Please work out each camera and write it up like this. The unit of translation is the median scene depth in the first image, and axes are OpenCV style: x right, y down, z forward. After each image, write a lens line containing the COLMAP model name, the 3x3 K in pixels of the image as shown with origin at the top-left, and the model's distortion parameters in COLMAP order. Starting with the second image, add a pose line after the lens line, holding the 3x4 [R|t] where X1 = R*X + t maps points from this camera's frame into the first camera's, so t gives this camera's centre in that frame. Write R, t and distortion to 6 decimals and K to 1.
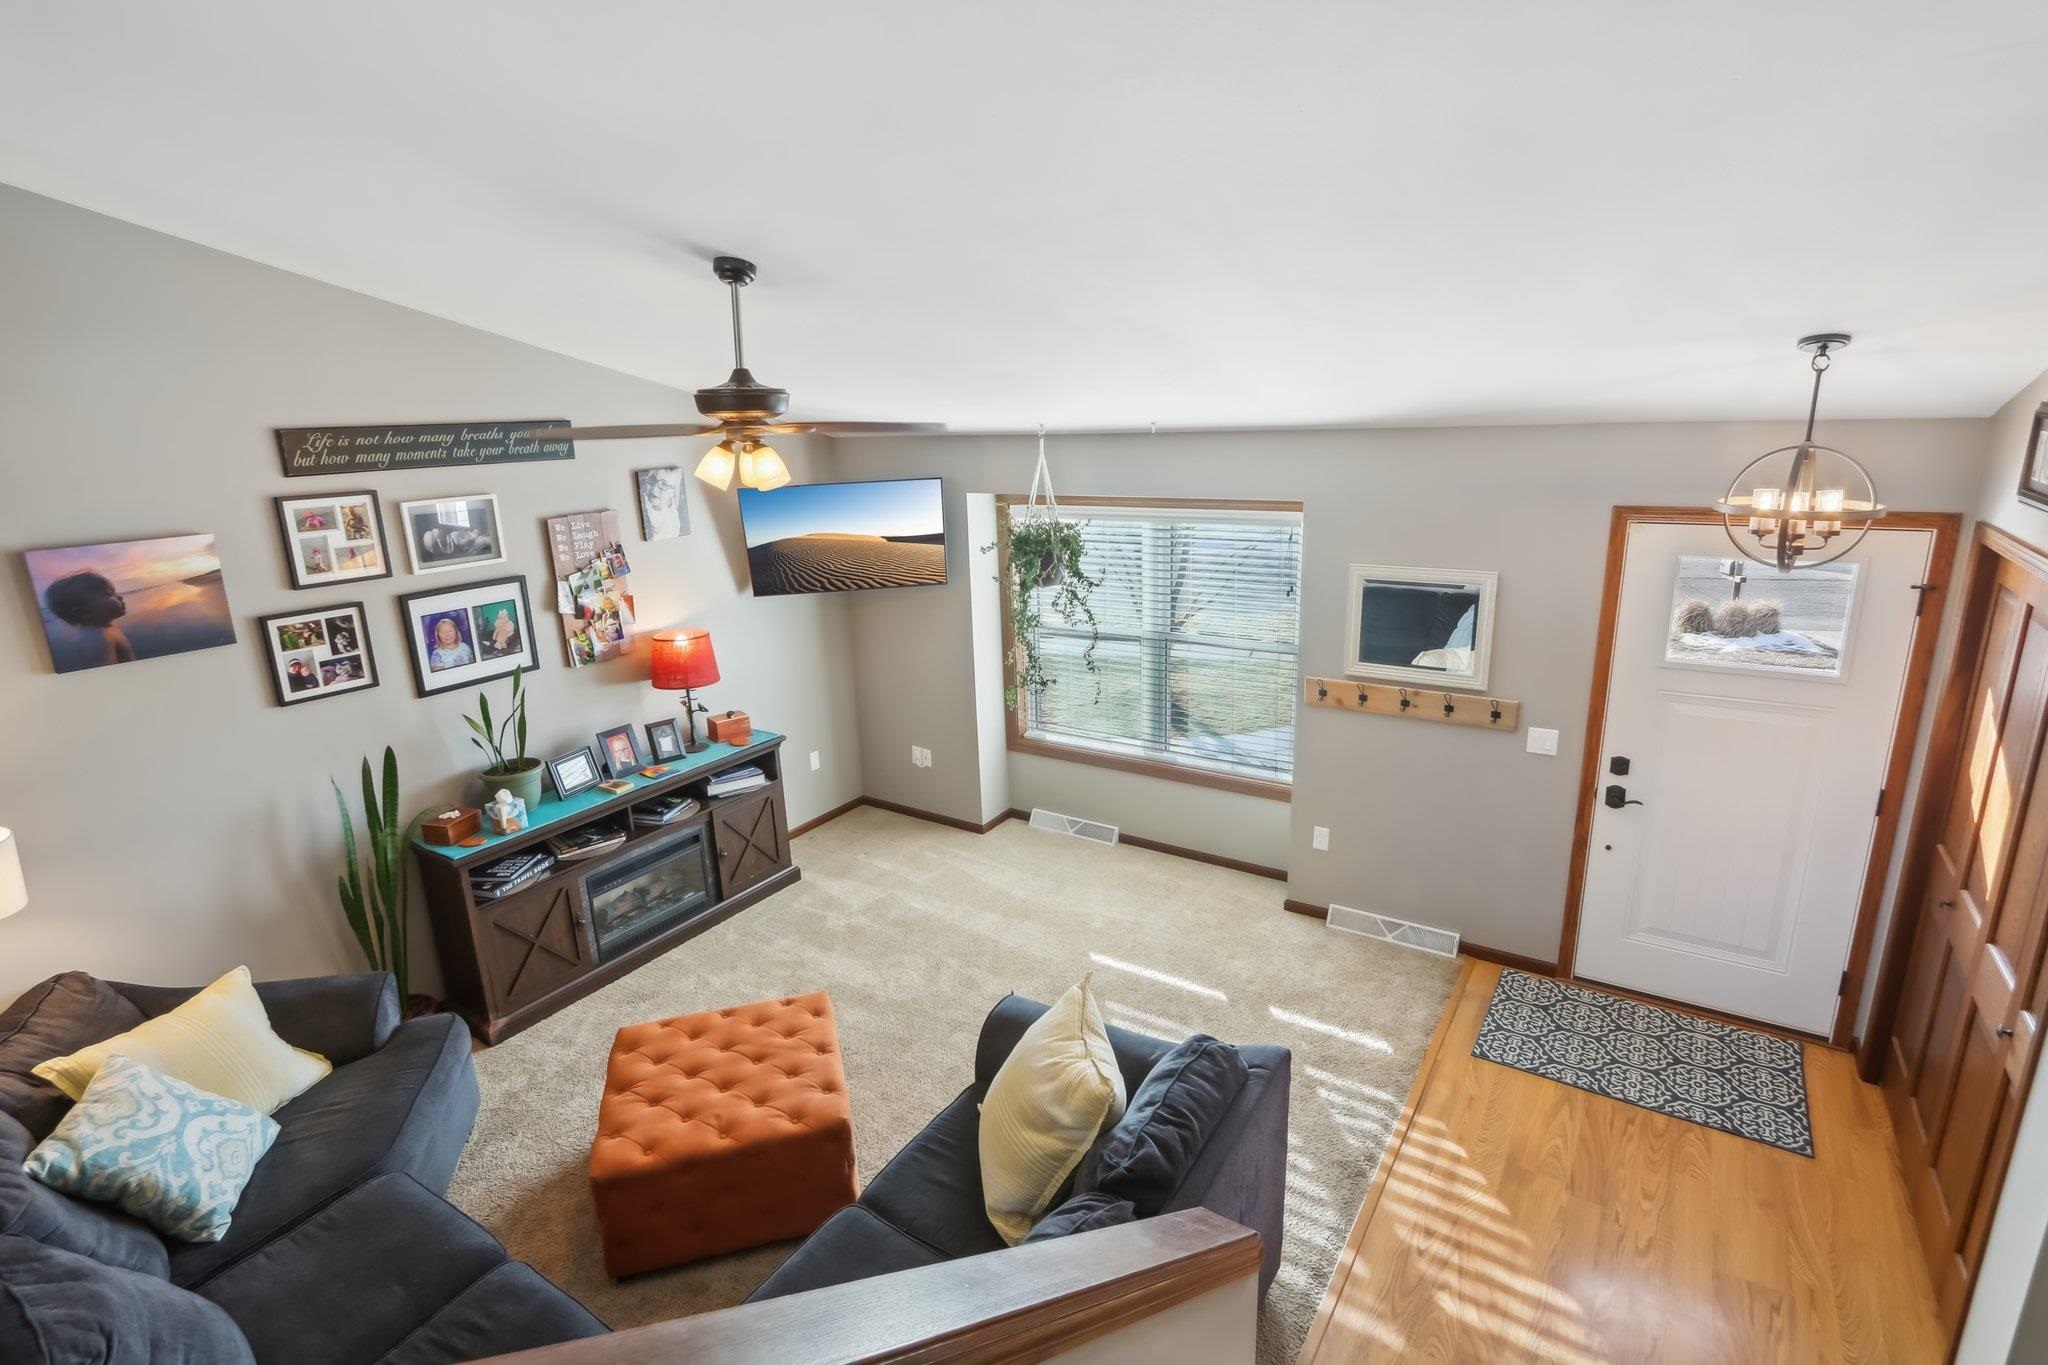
lens RADIAL K [[988.1, 0, 1023.1], [0, 988.1, 685.1], [0, 0, 1]] dist [0.000024, -0.000884]
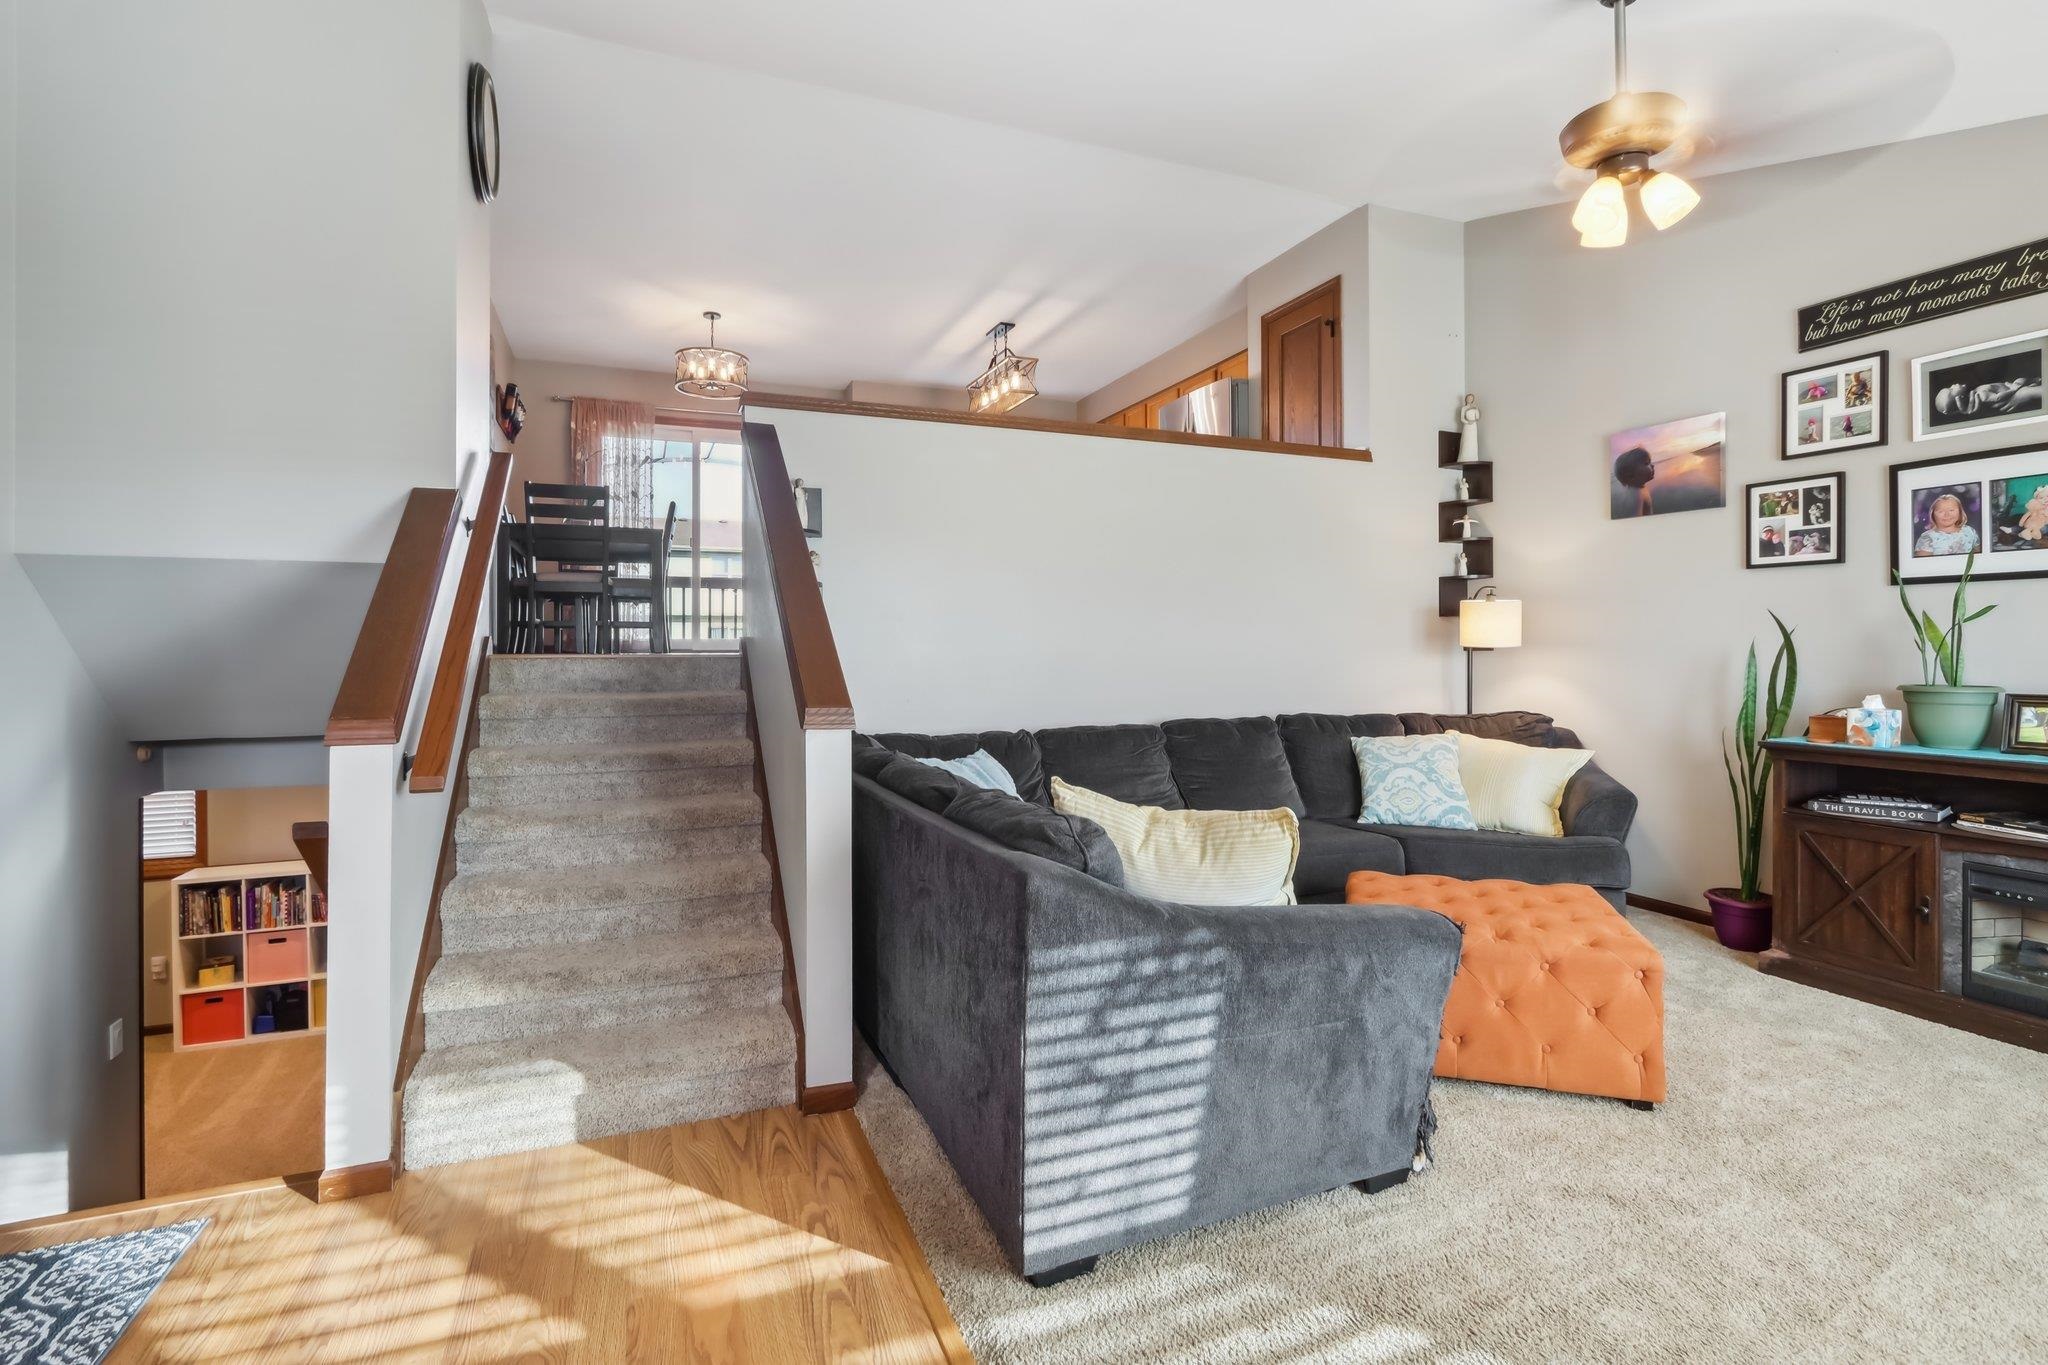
lens RADIAL K [[967.6, 0, 1023.1], [0, 967.6, 656.0], [0, 0, 1]] dist [-0.014368, 0.001121]
pose [[-0.565218, 0.040409, -0.823951, 0.517634], [-0.201267, 0.961862, 0.185239, 0.070830], [0.800013, 0.270535, -0.535528, 0.850432]]
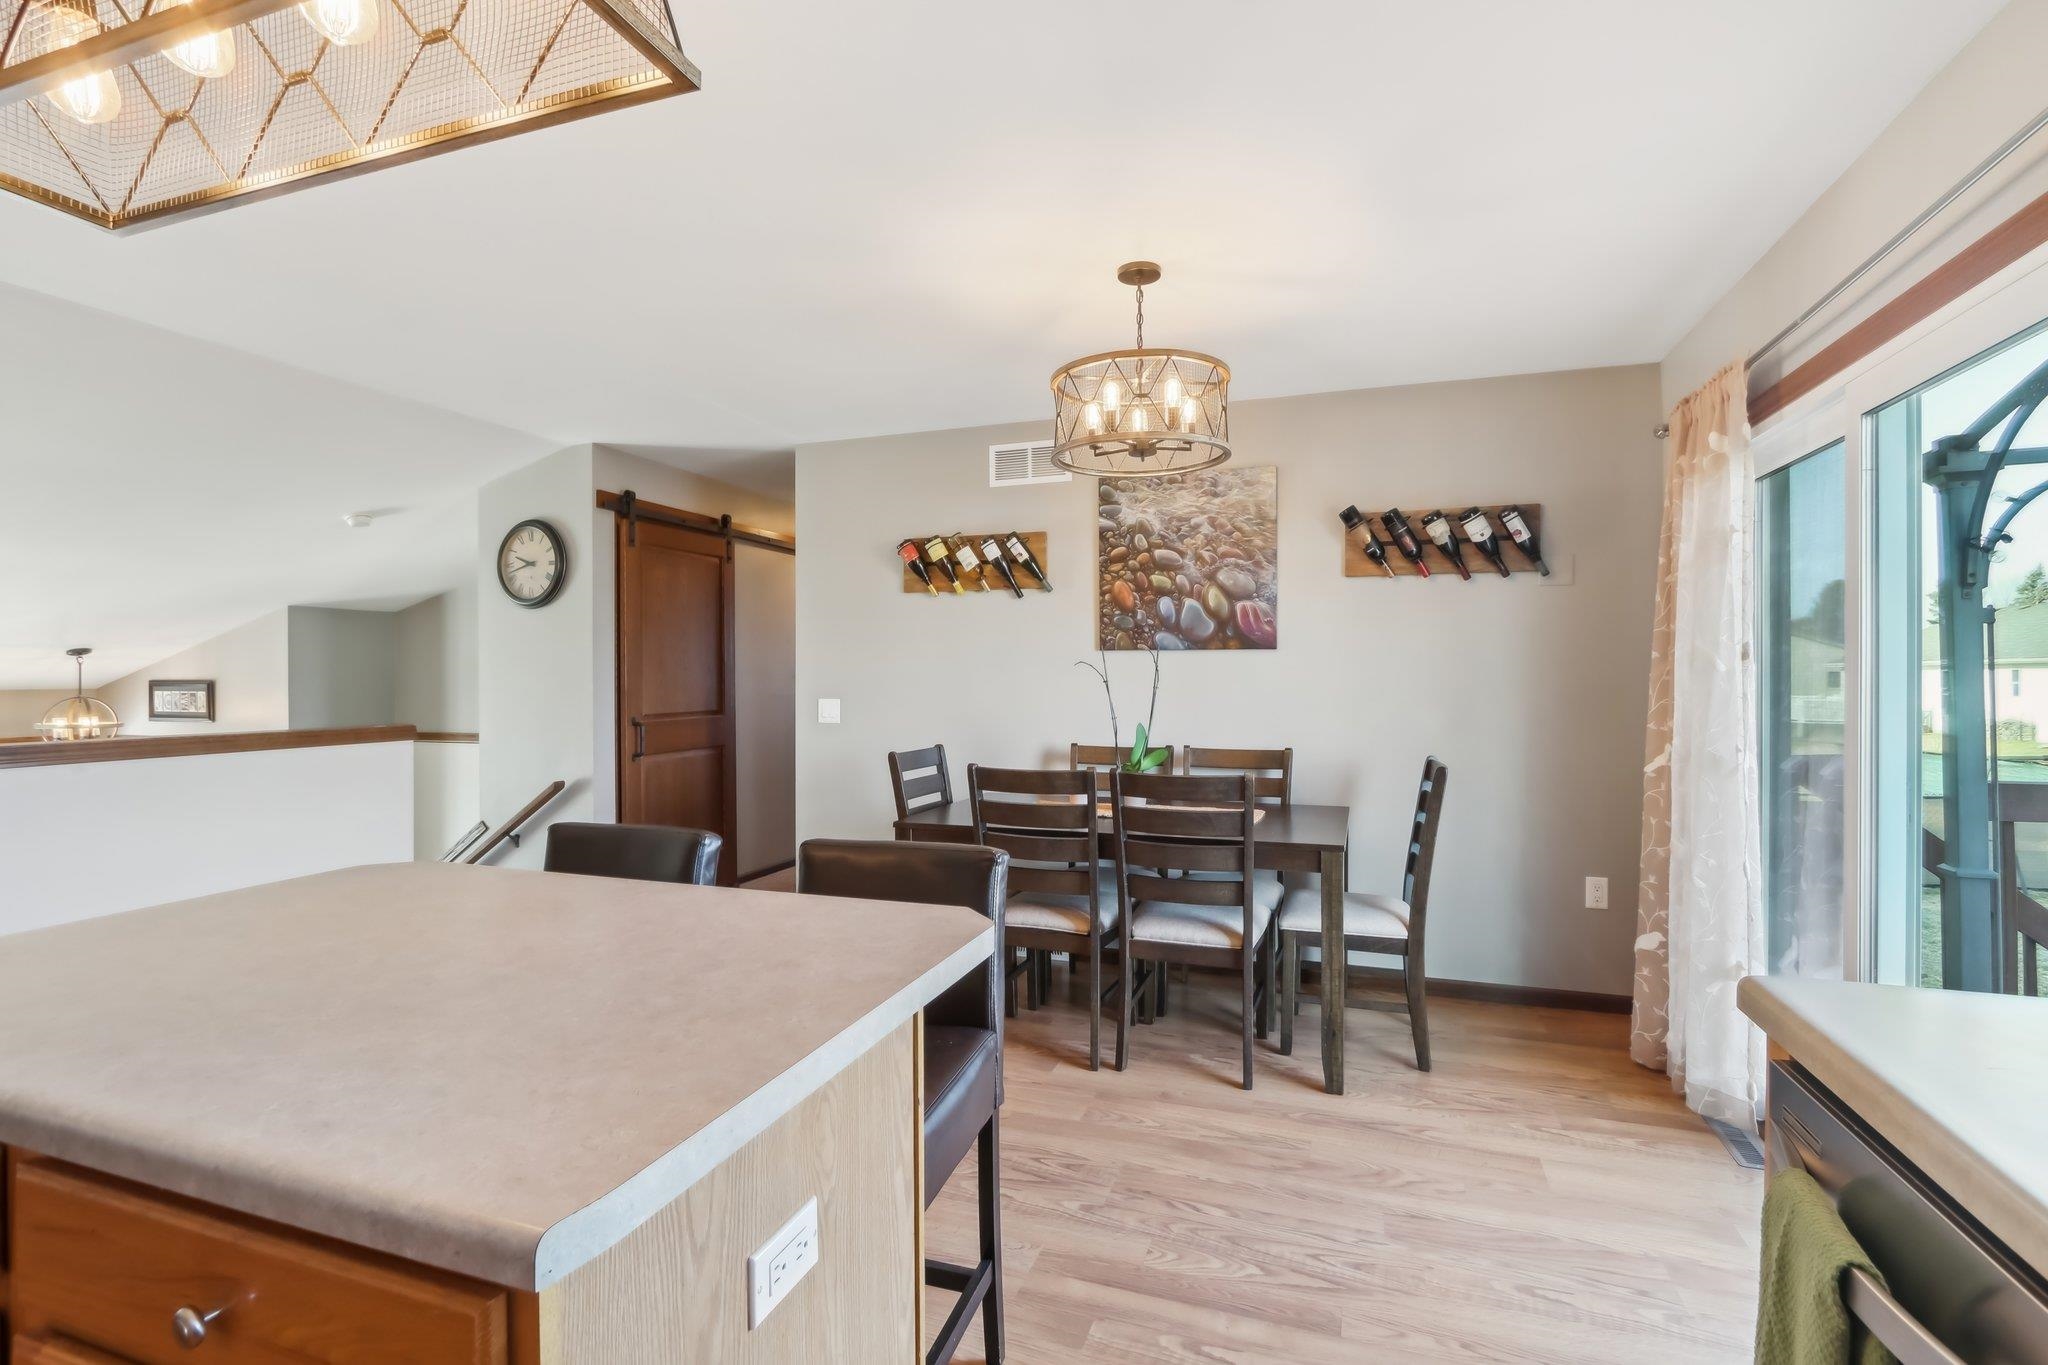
lens RADIAL K [[960.2, 0, 1020.5], [0, 960.2, 676.3], [0, 0, 1]] dist [-0.024495, 0.009774]
pose [[-0.236656, 0.035891, 0.970930, -1.124893], [0.274142, 0.961180, 0.031289, 0.143350], [-0.932116, 0.273578, -0.237308, -0.293596]]
